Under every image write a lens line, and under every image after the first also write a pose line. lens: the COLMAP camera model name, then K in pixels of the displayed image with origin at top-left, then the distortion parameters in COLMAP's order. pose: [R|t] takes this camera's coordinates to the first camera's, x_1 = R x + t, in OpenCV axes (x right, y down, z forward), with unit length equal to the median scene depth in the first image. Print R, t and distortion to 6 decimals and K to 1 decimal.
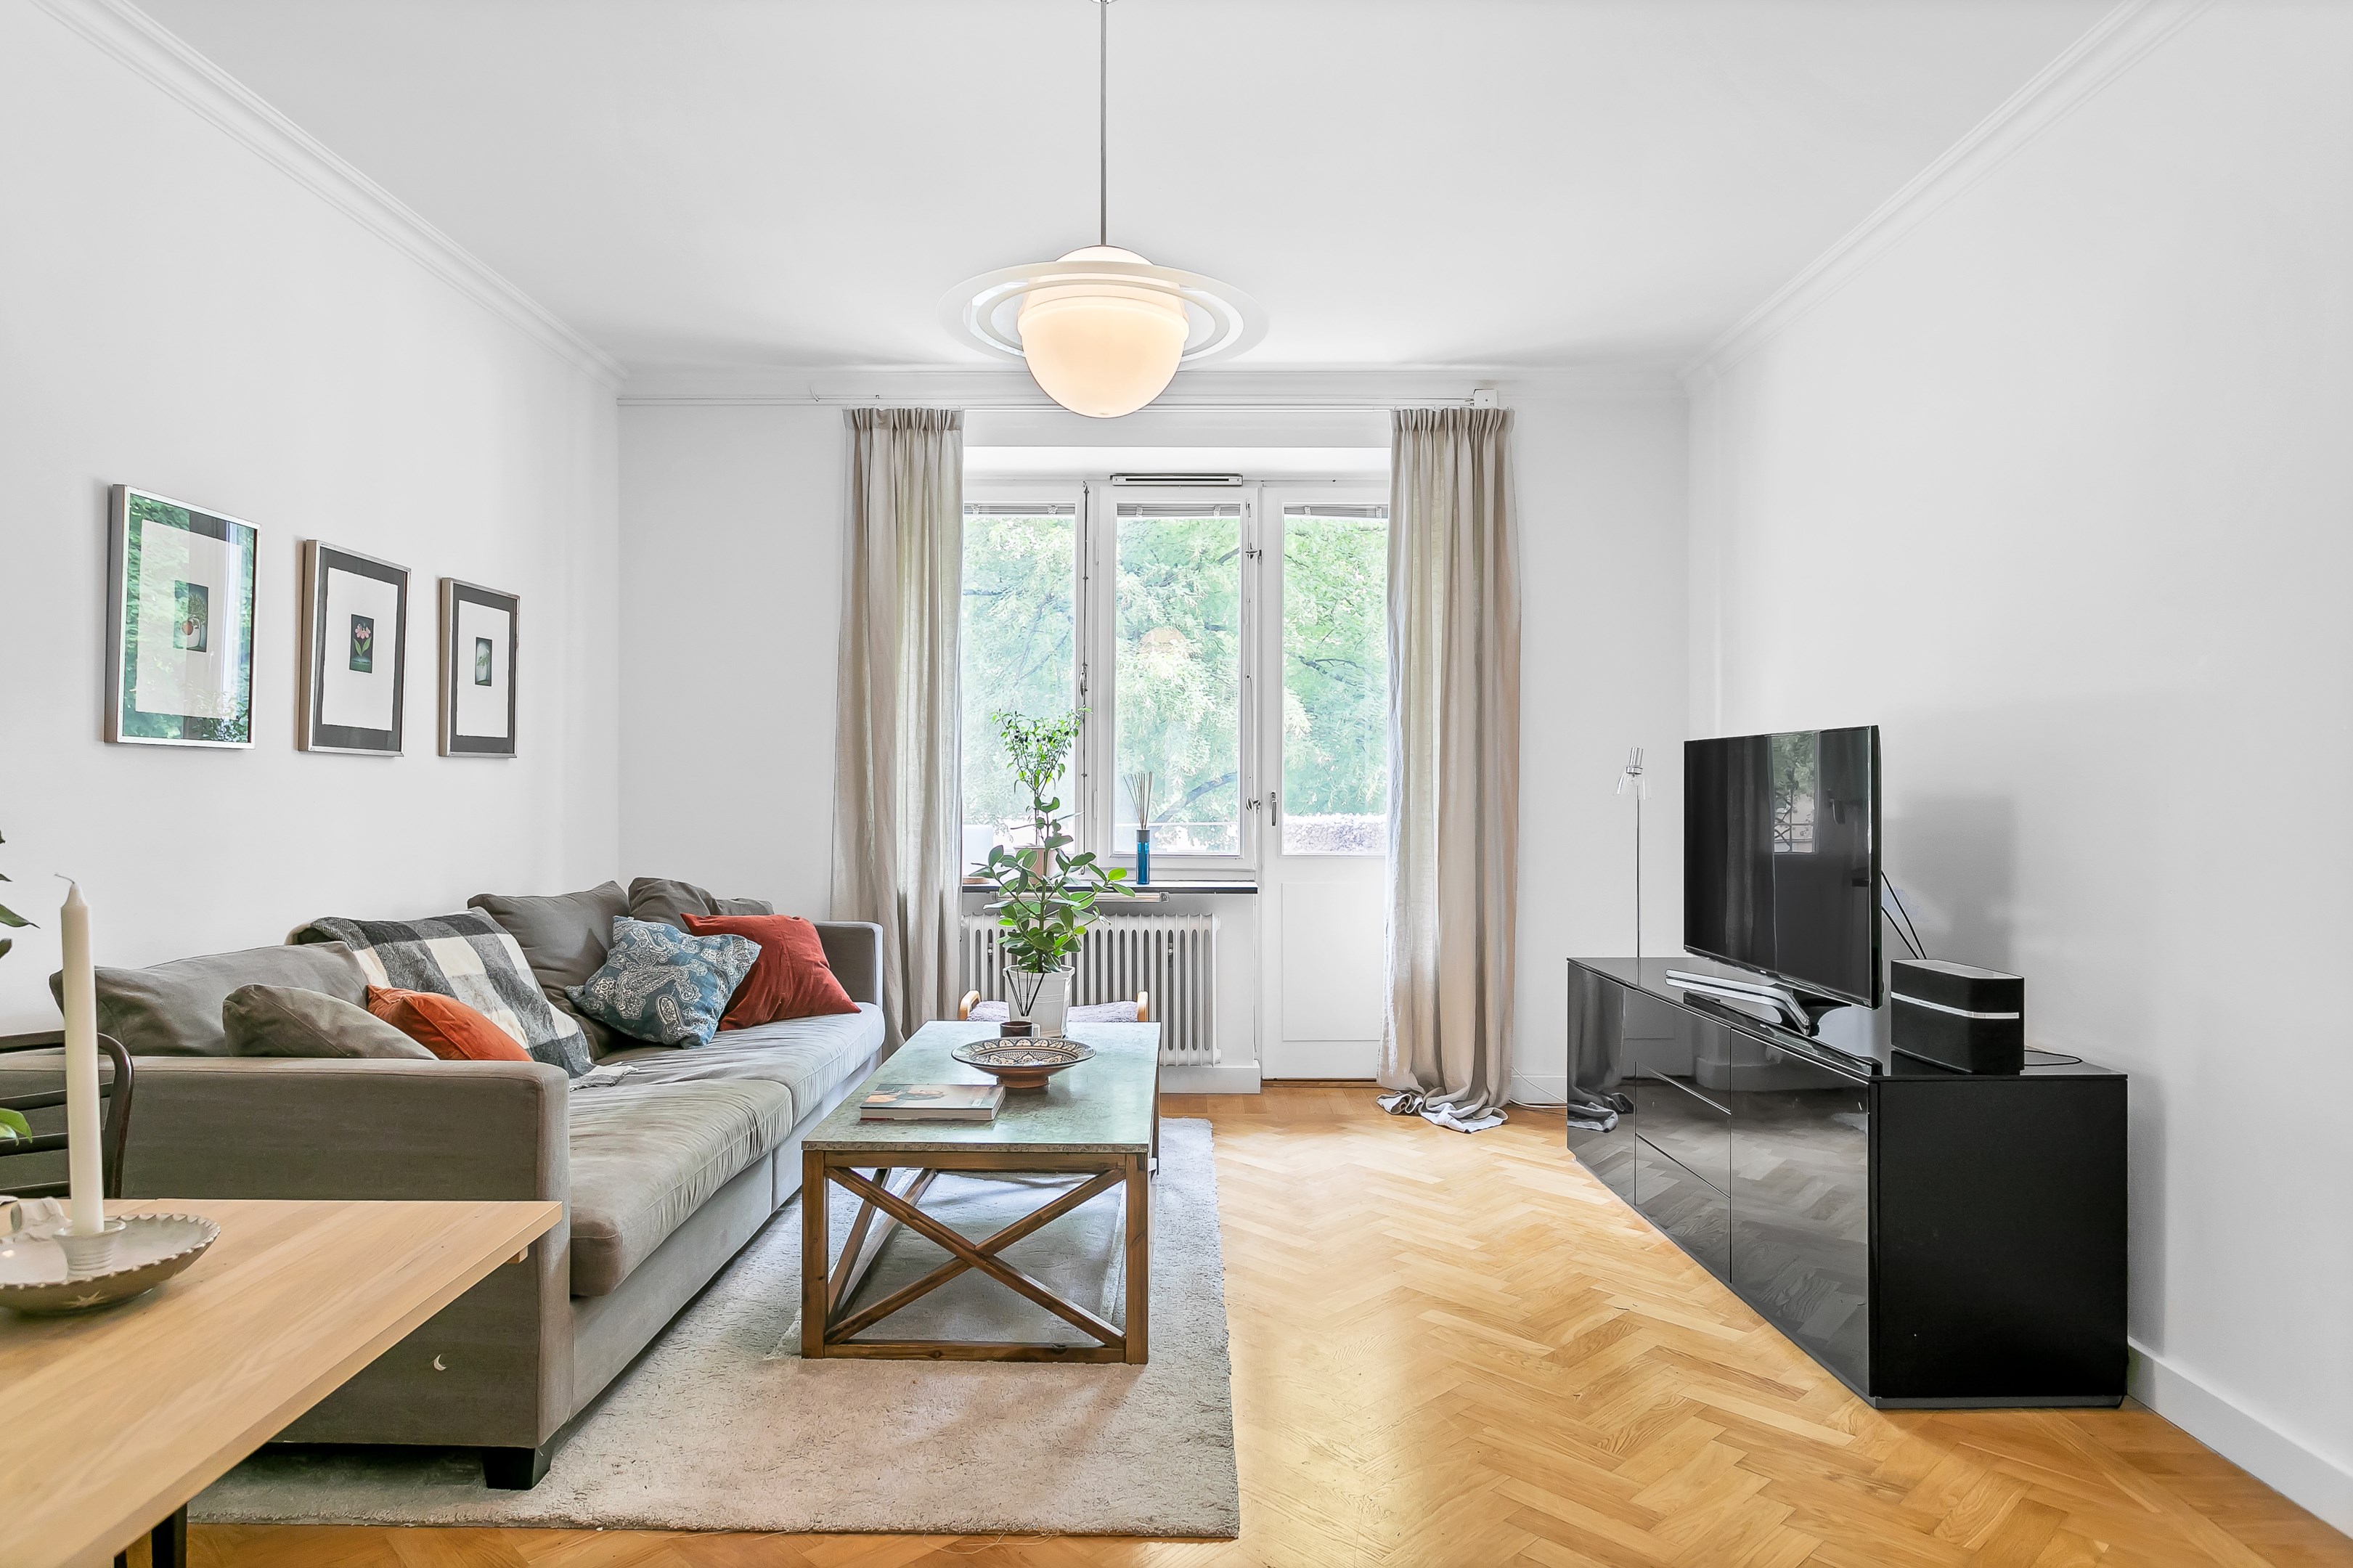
lens RADIAL K [[1387.4, 0, 1176.5], [0, 1387.4, 784.0], [0, 0, 1]] dist [-0.005882, -0.000437]
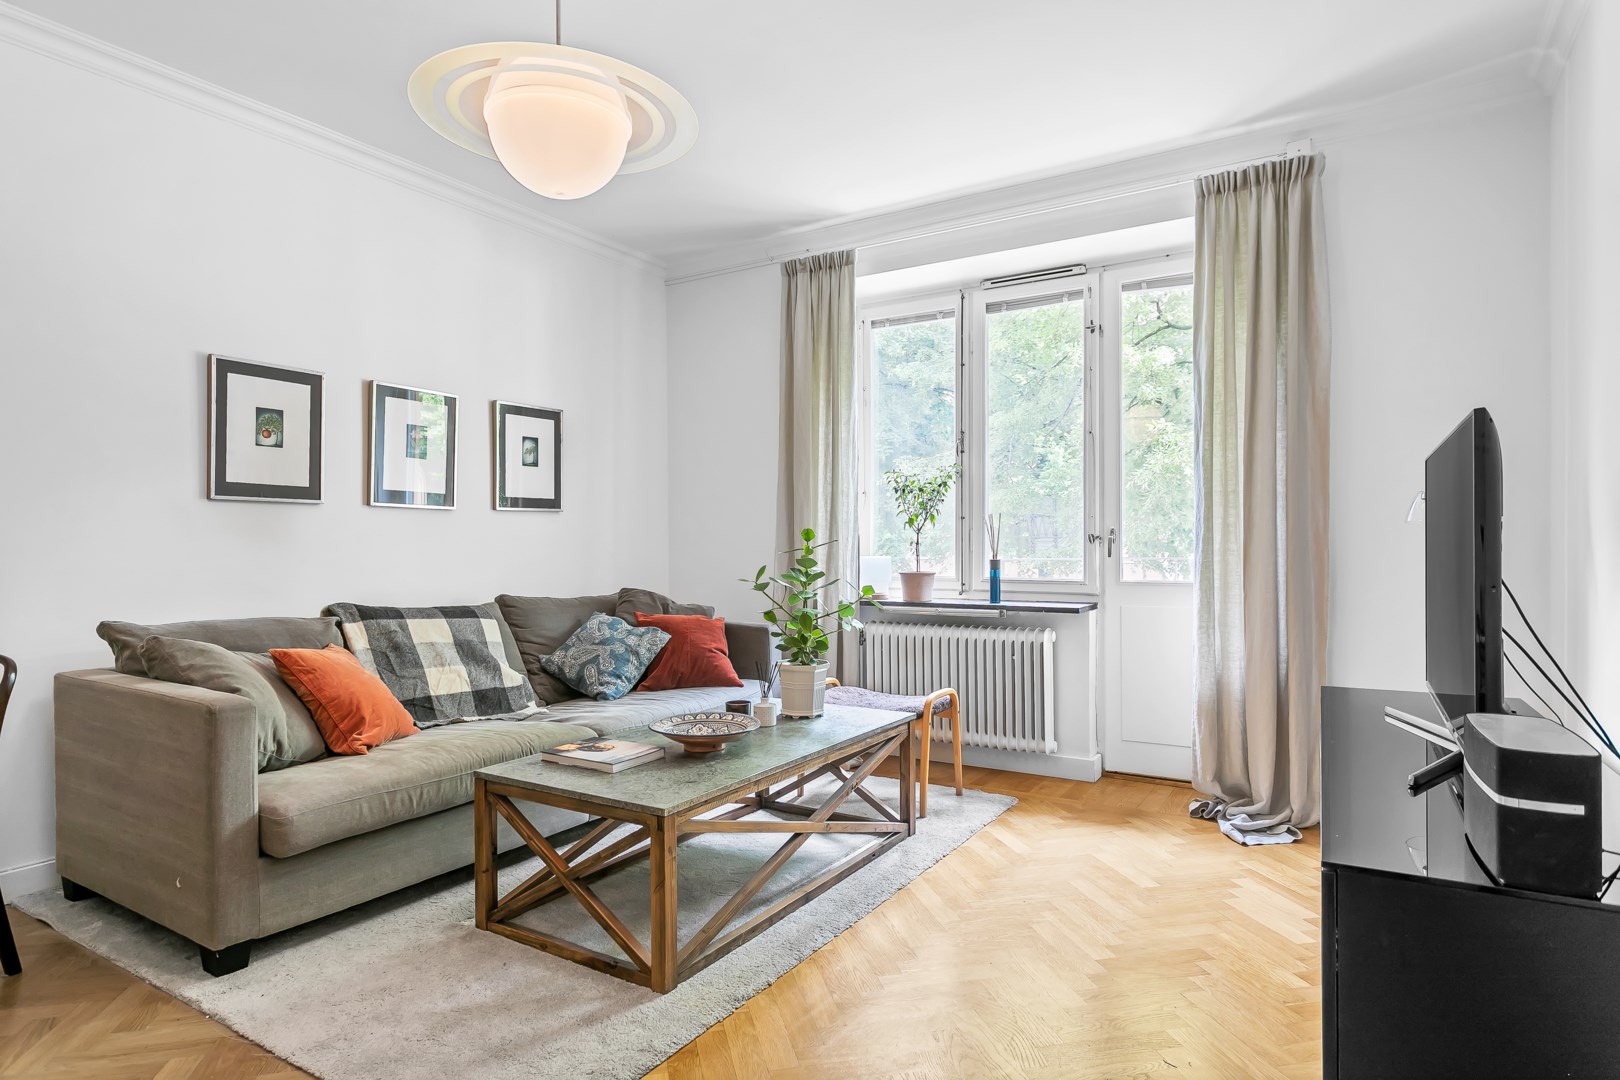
lens RADIAL K [[902.6, 0, 805.8], [0, 902.6, 548.3], [0, 0, 1]] dist [0.000953, 0.000655]
pose [[0.851224, -0.004725, -0.524782, 0.273857], [0.007788, 0.999963, 0.003630, 0.019366], [0.524745, -0.007177, 0.851229, 0.229053]]
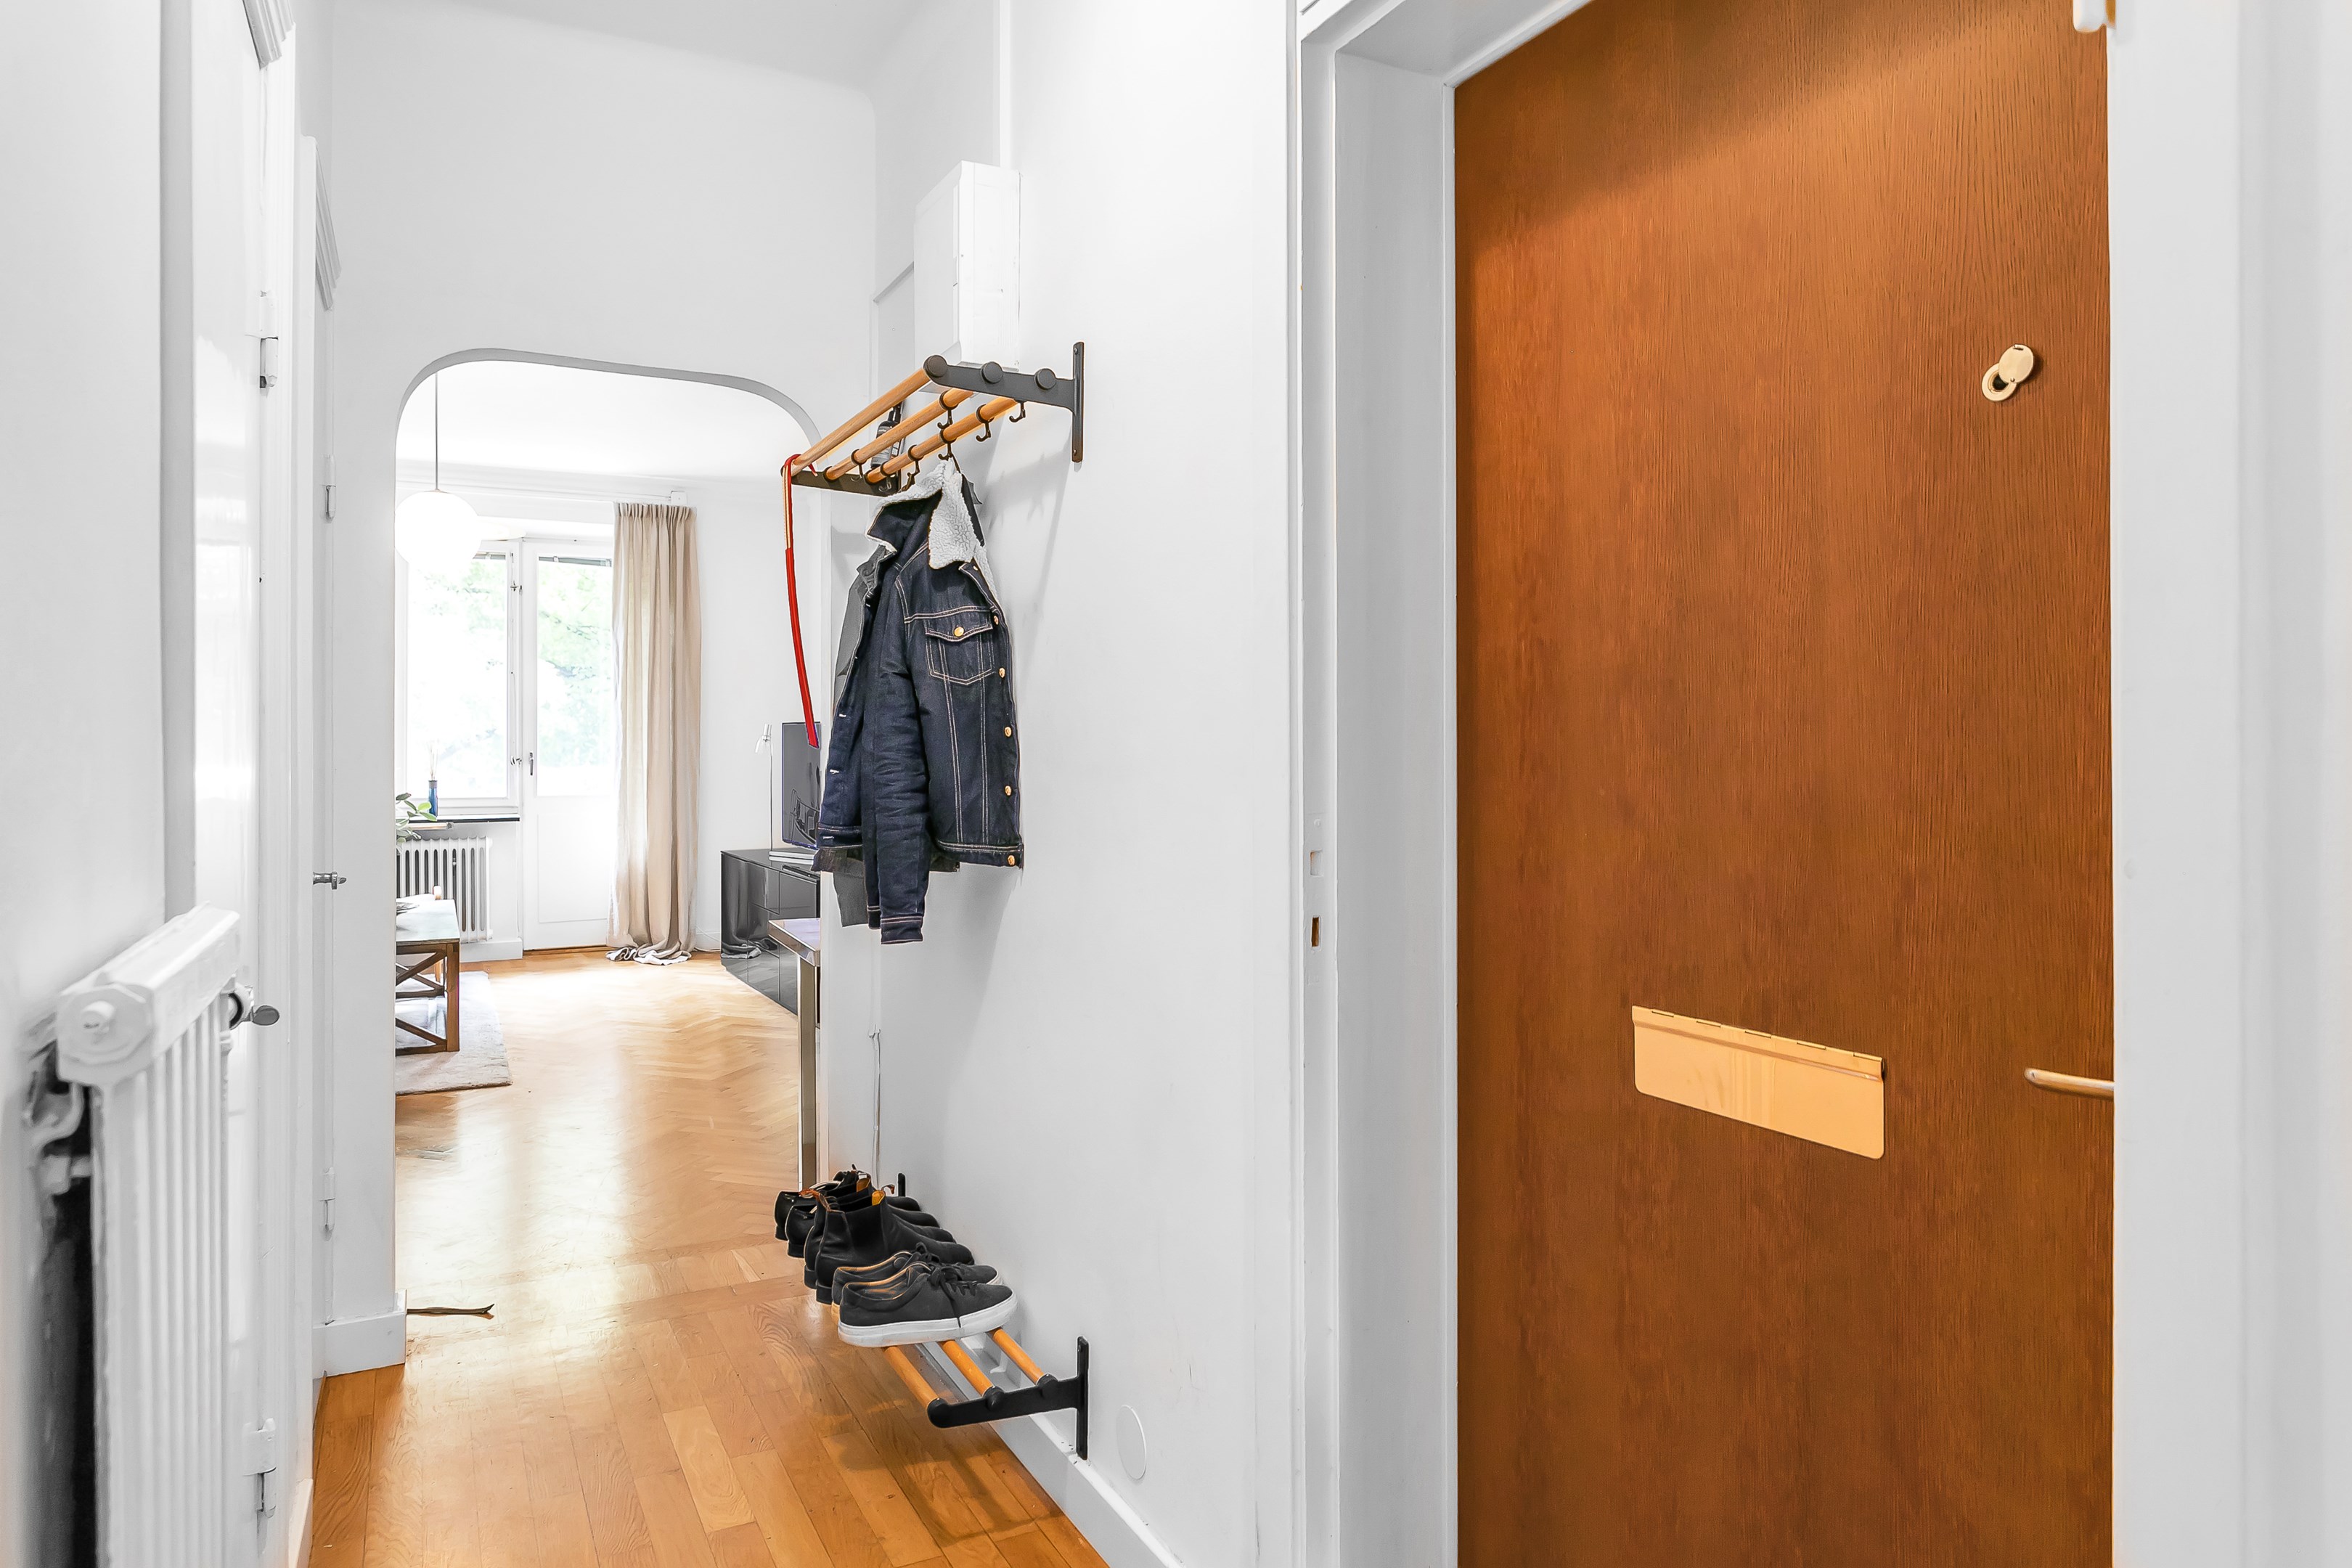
lens RADIAL K [[1452.4, 0, 1166.8], [0, 1452.4, 726.7], [0, 0, 1]] dist [-0.016490, 0.006070]
pose [[0.887541, -0.003025, 0.460719, -0.041608], [0.003087, 0.999995, 0.000618, -0.022078], [-0.460719, 0.000873, 0.887546, -0.717196]]
